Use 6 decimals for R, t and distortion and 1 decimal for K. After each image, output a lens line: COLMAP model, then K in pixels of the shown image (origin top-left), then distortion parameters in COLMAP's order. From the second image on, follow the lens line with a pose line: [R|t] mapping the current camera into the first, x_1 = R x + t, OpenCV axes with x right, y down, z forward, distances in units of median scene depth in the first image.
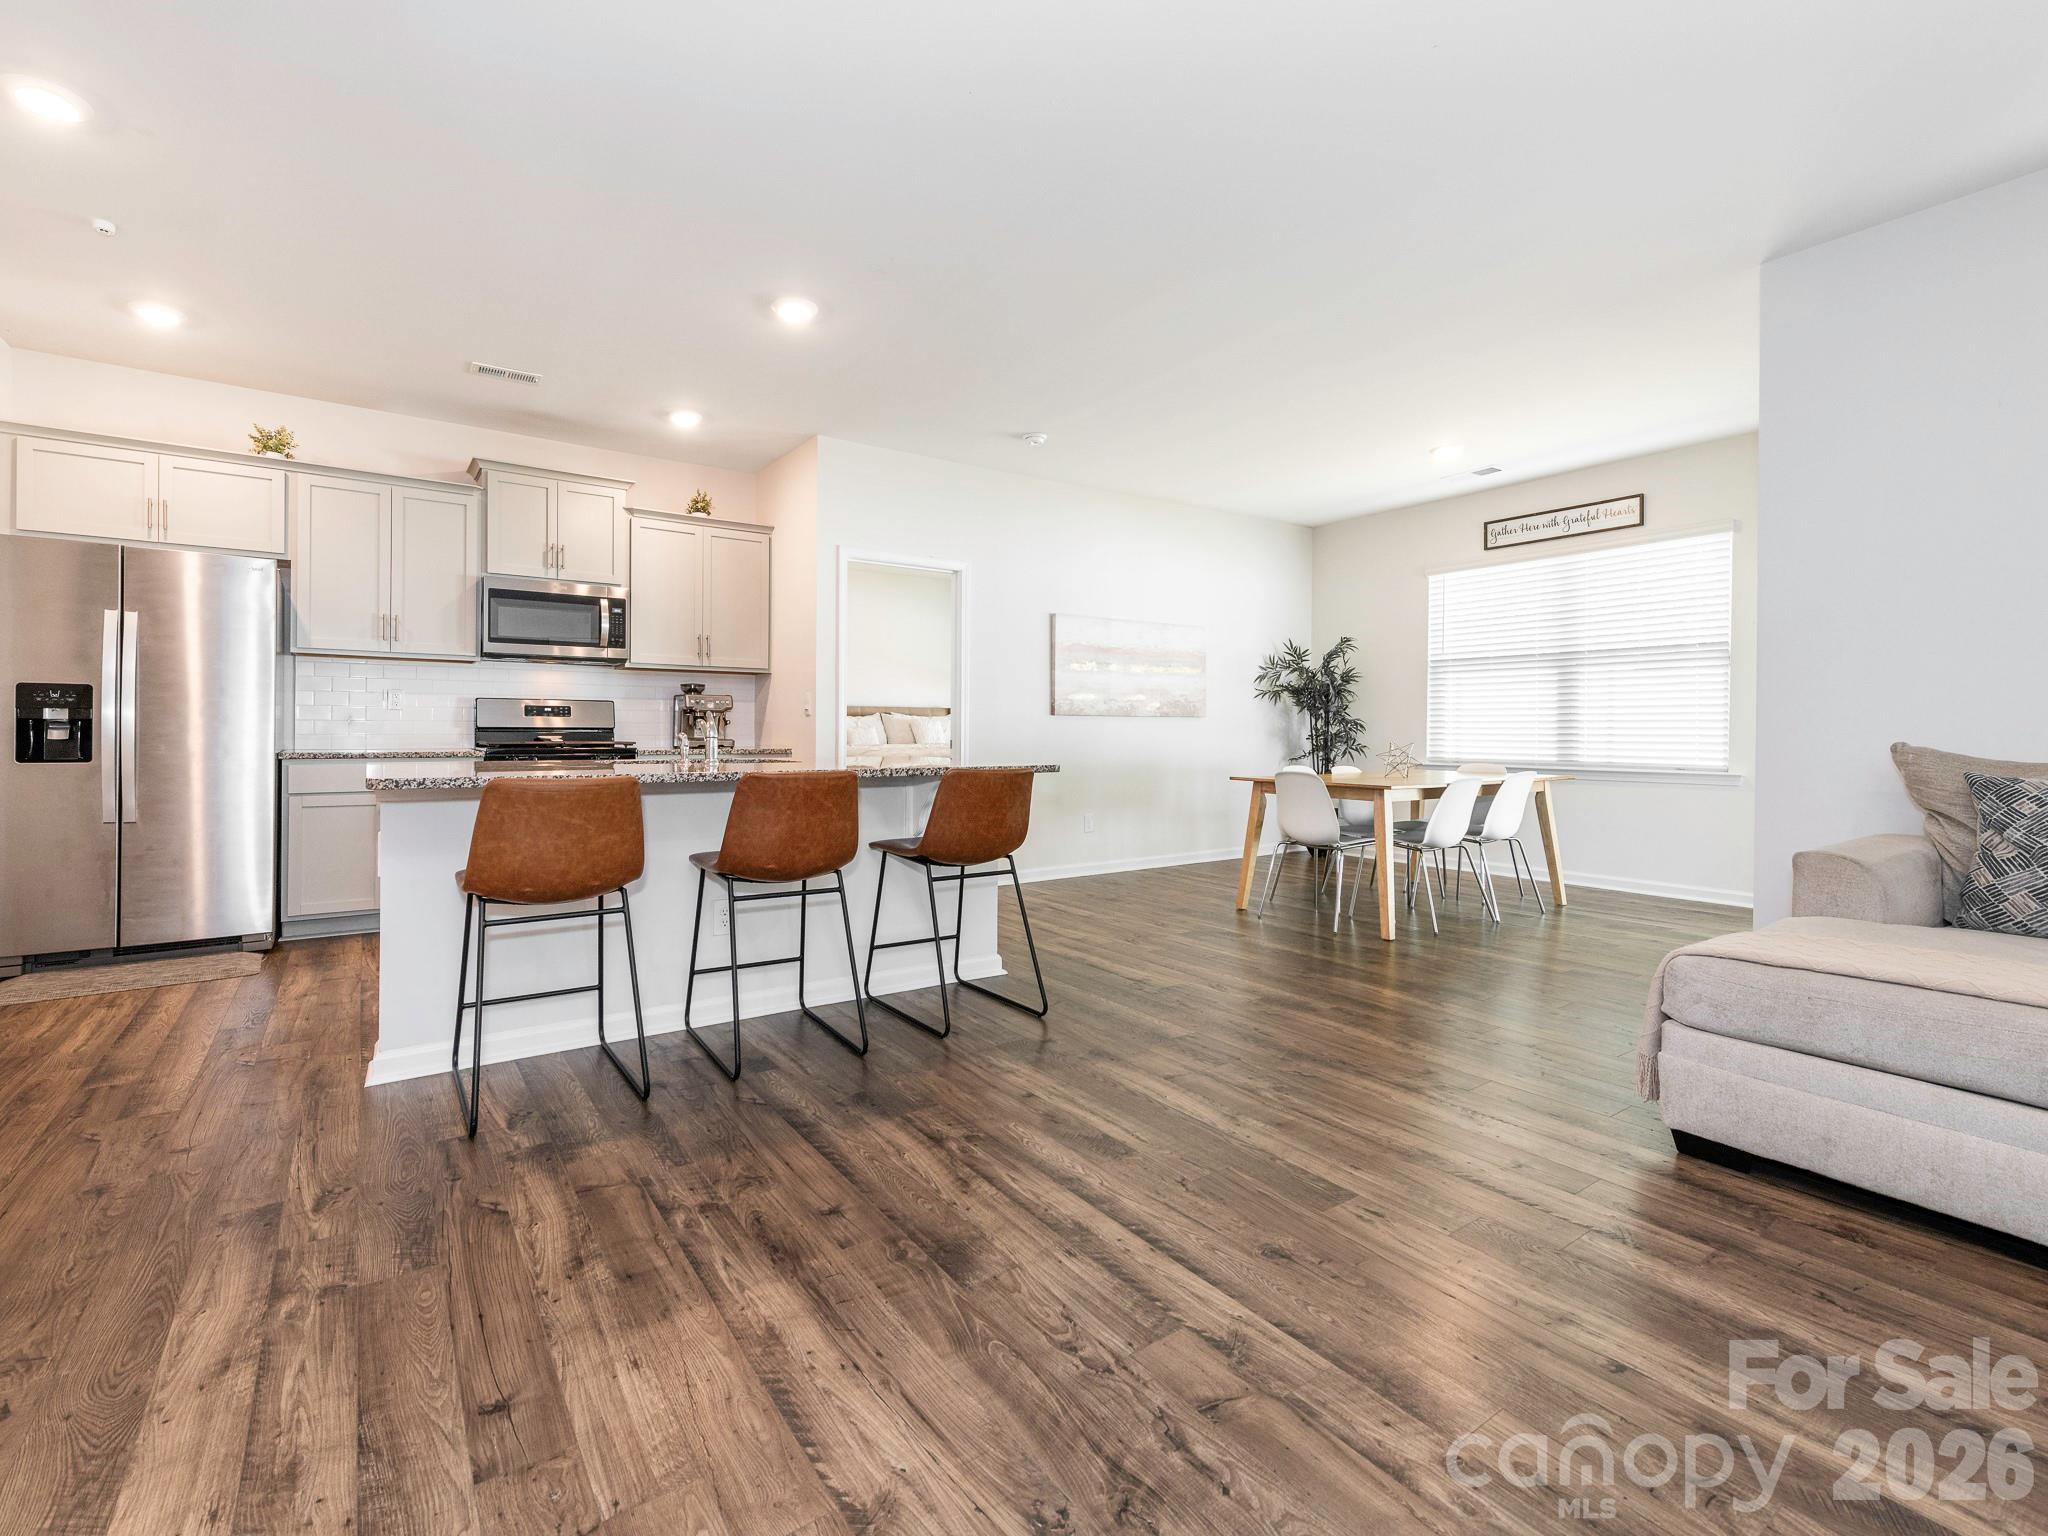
lens RADIAL K [[902.4, 0, 949.2], [0, 902.4, 724.6], [0, 0, 1]] dist [0.019917, -0.005981]
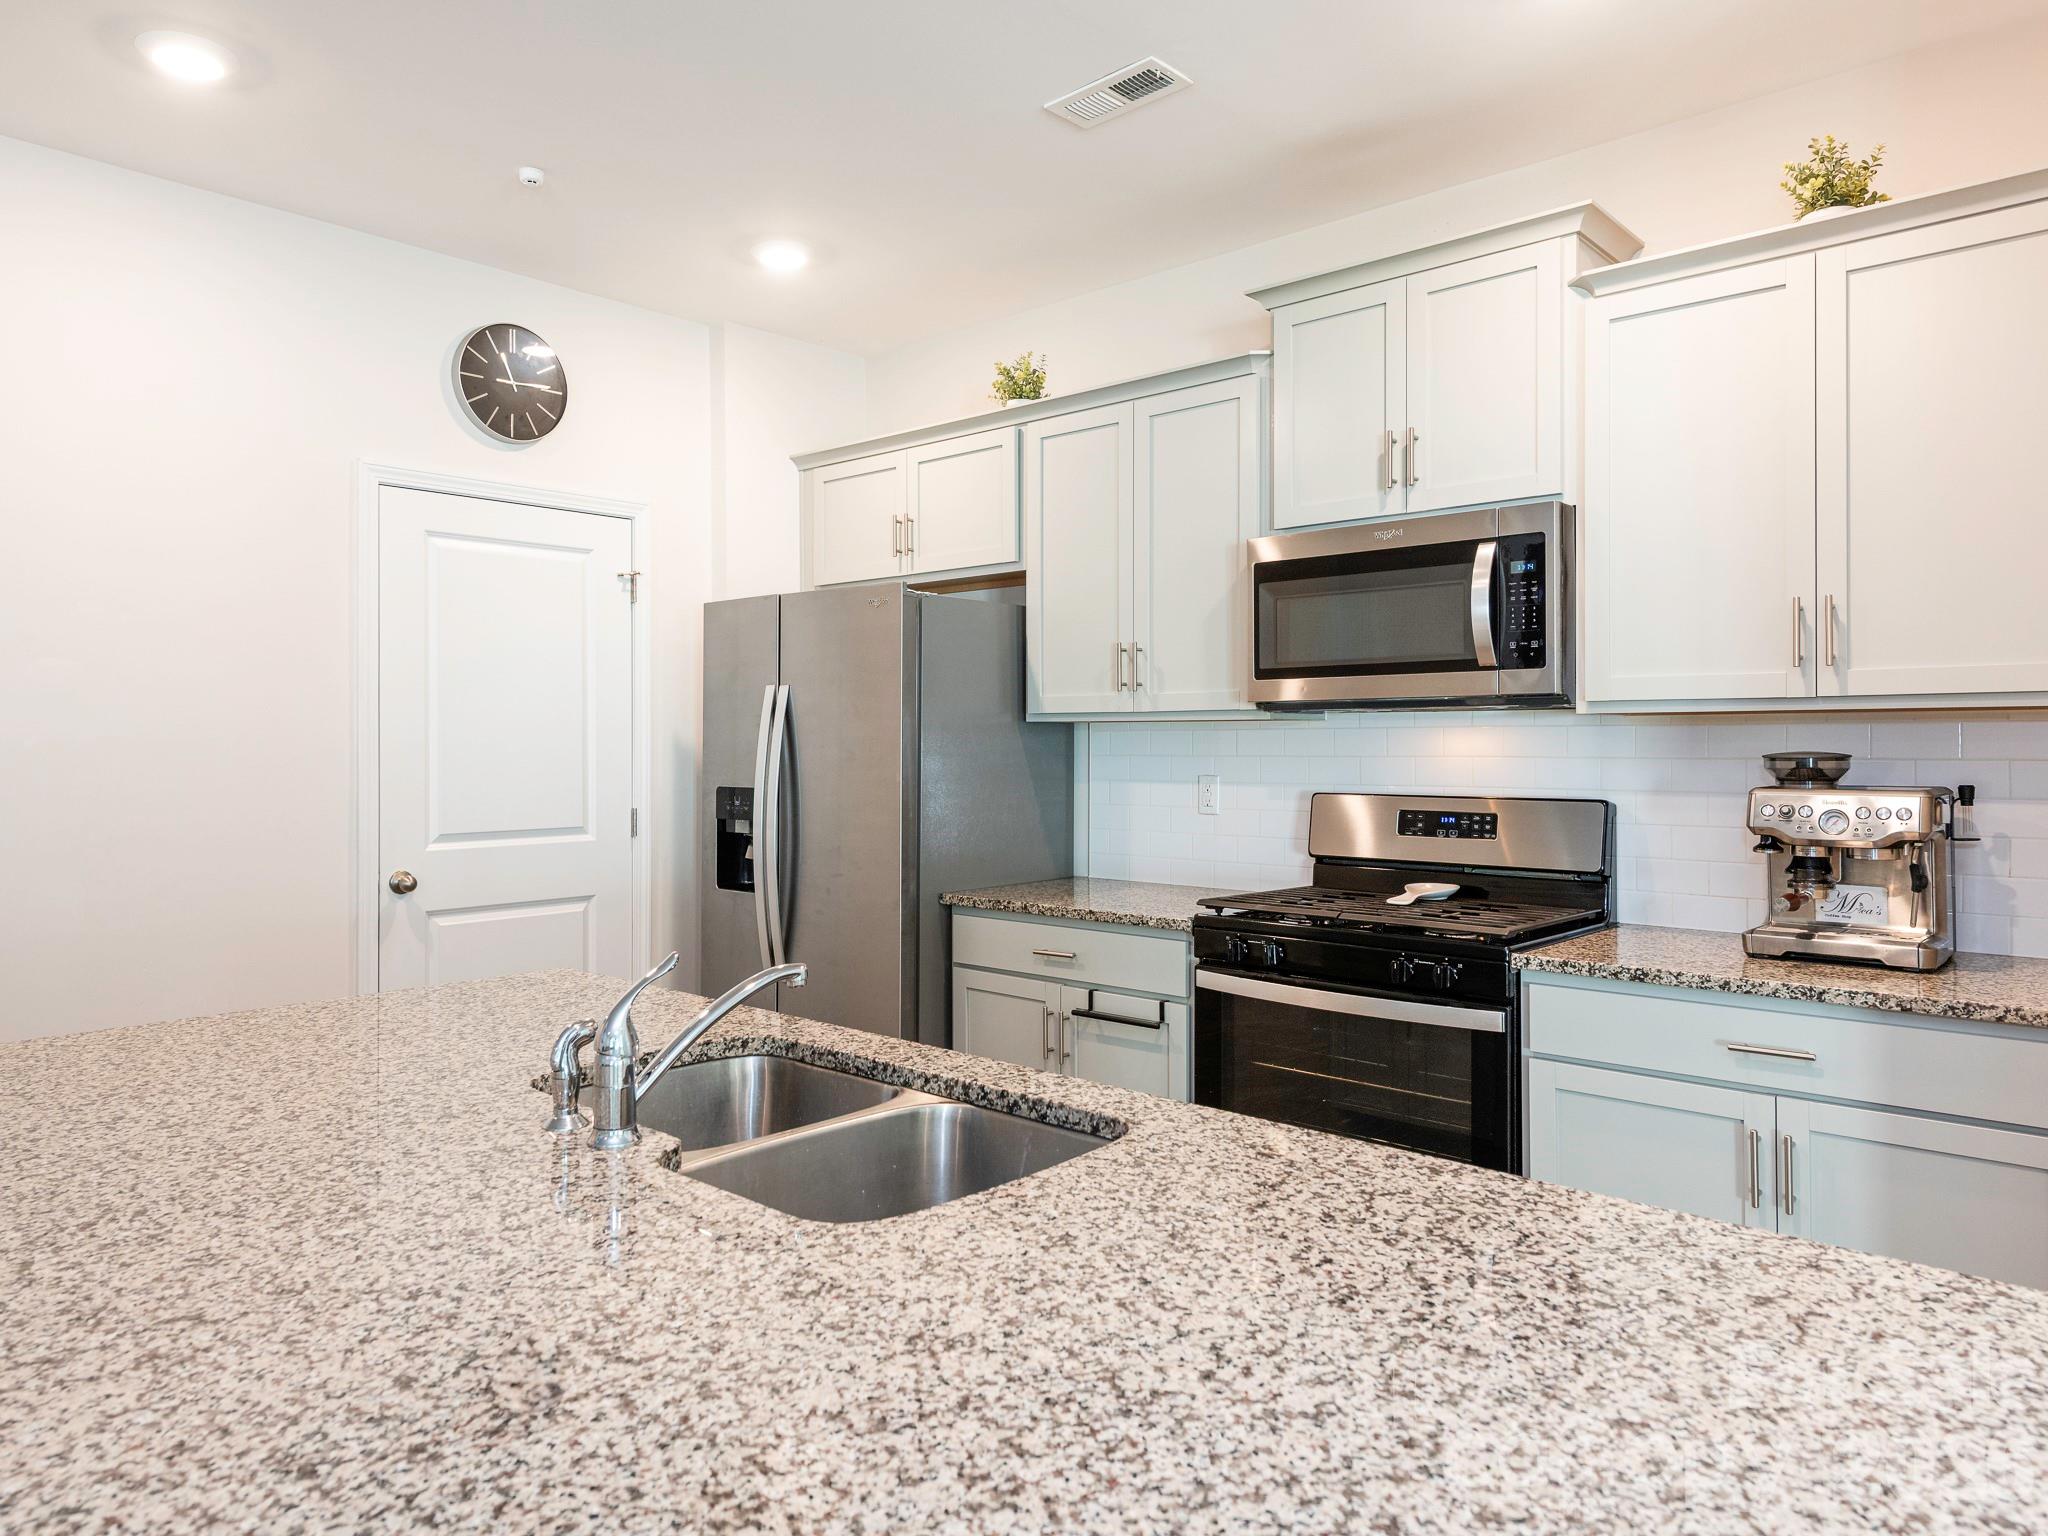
lens RADIAL K [[1326.3, 0, 1012.6], [0, 1326.3, 742.0], [0, 0, 1]] dist [0.026615, -0.022504]
pose [[0.259118, -0.008476, -0.965809, 0.105865], [0.006193, 0.999956, -0.007114, -0.050225], [0.965826, -0.004138, 0.259159, 0.640705]]
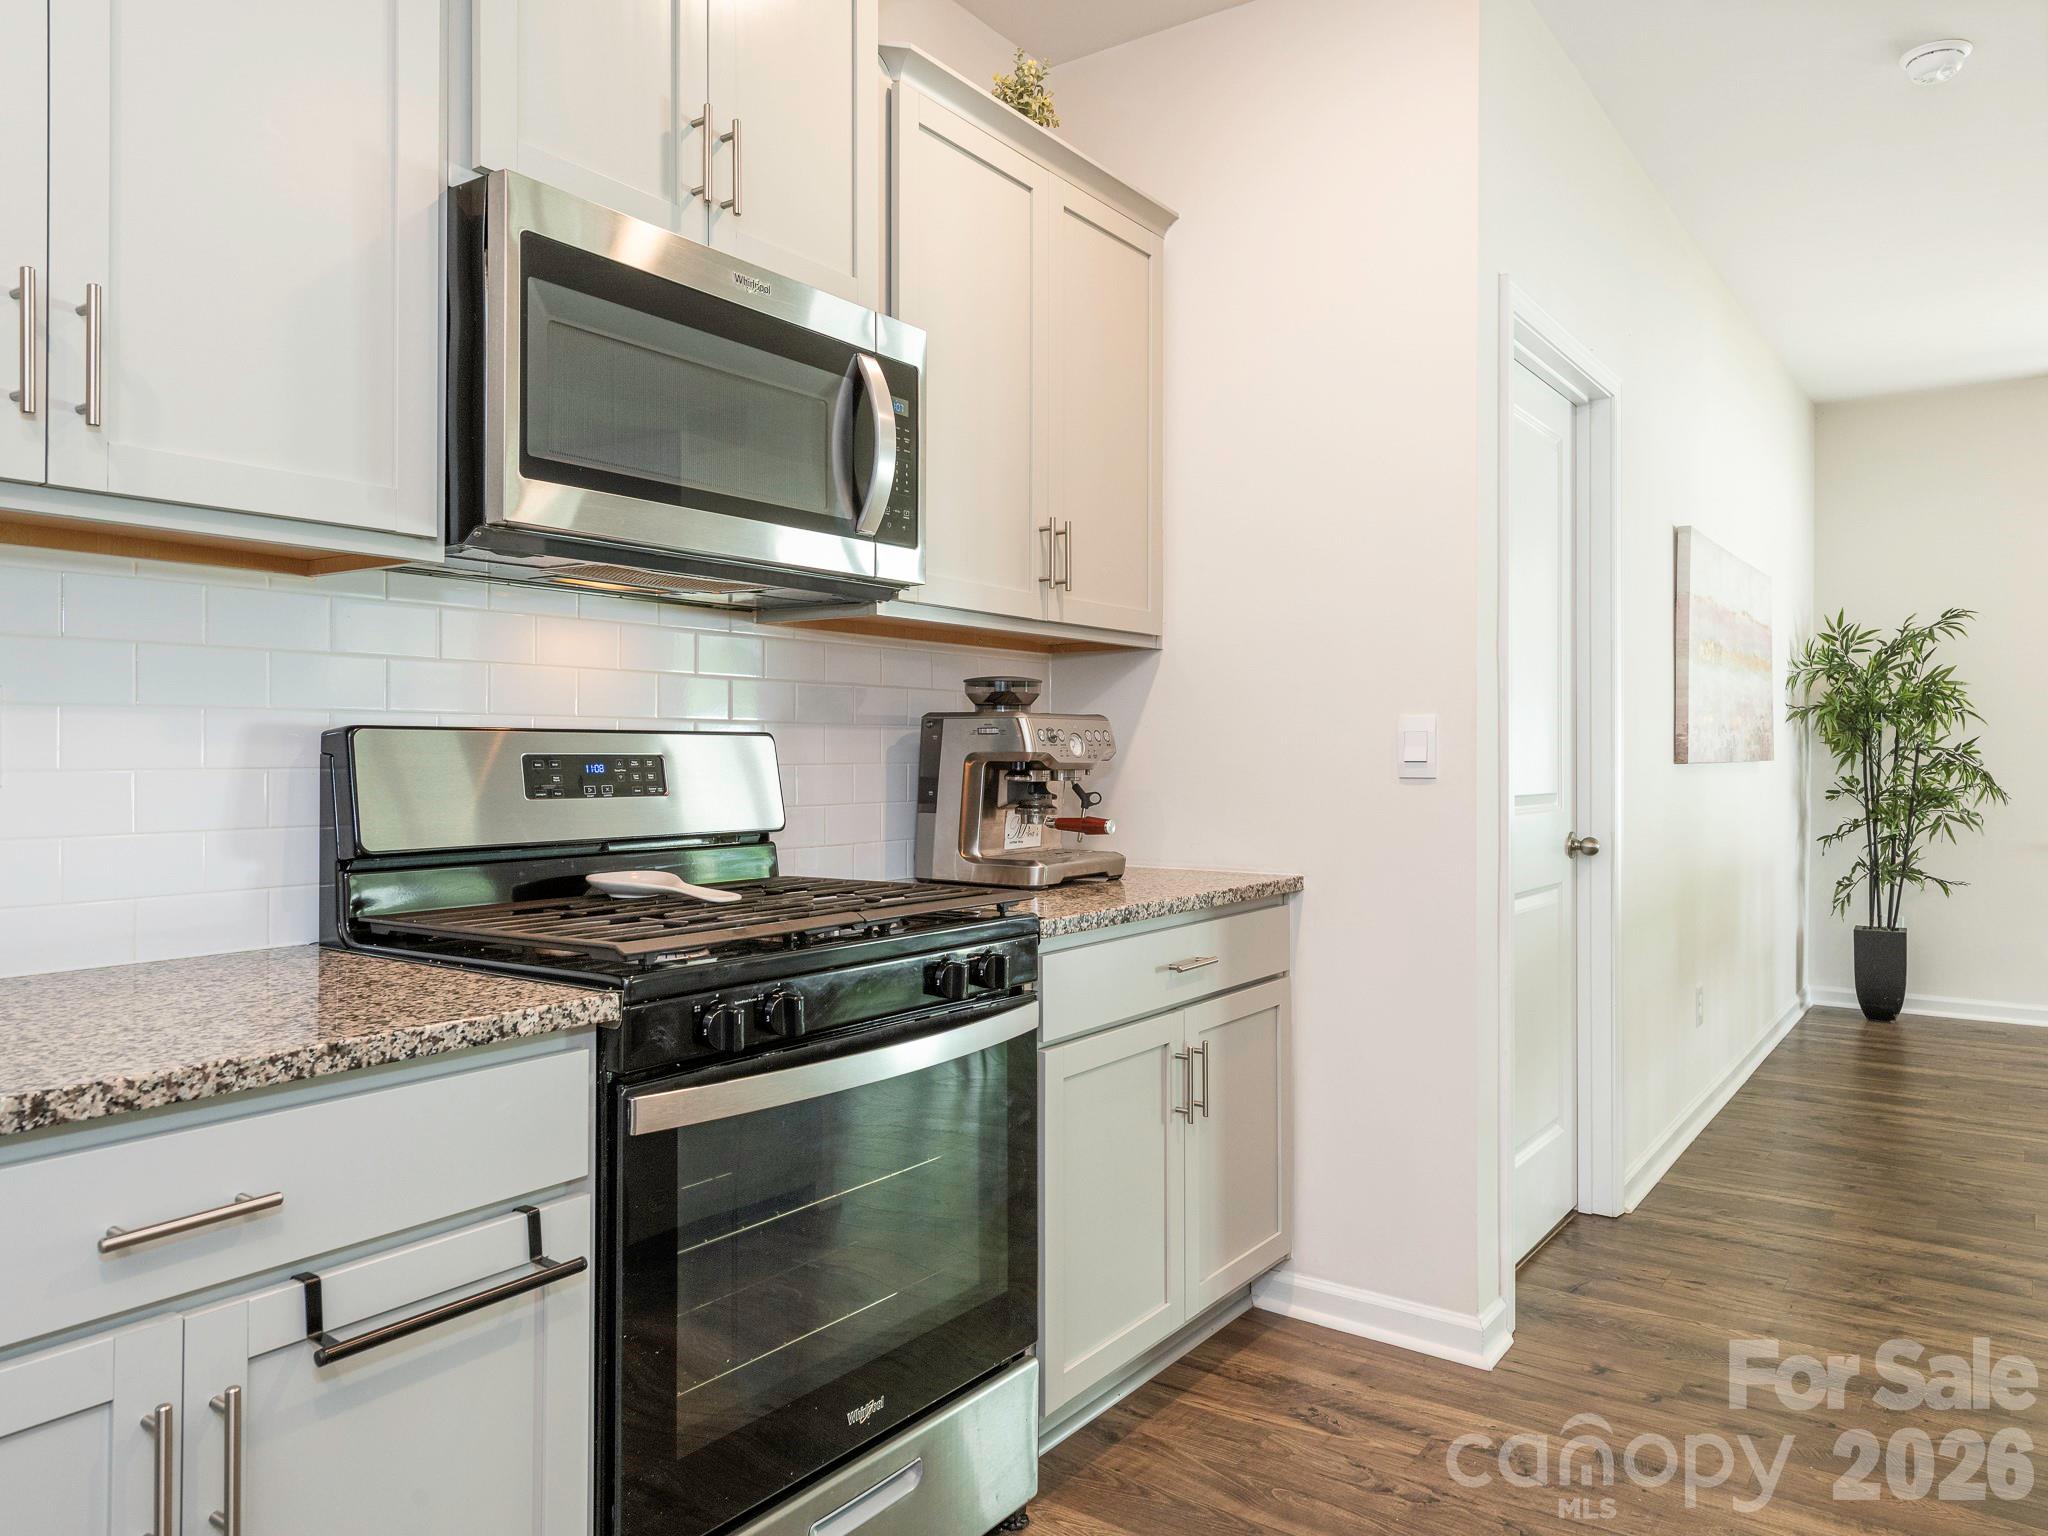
lens RADIAL K [[1390.3, 0, 1080.0], [0, 1390.3, 752.8], [0, 0, 1]] dist [0.011128, -0.012031]
pose [[0.922512, -0.002864, 0.385957, -0.468215], [-0.000185, 0.999969, 0.007861, -0.024474], [-0.385968, -0.007323, 0.922483, 0.580808]]
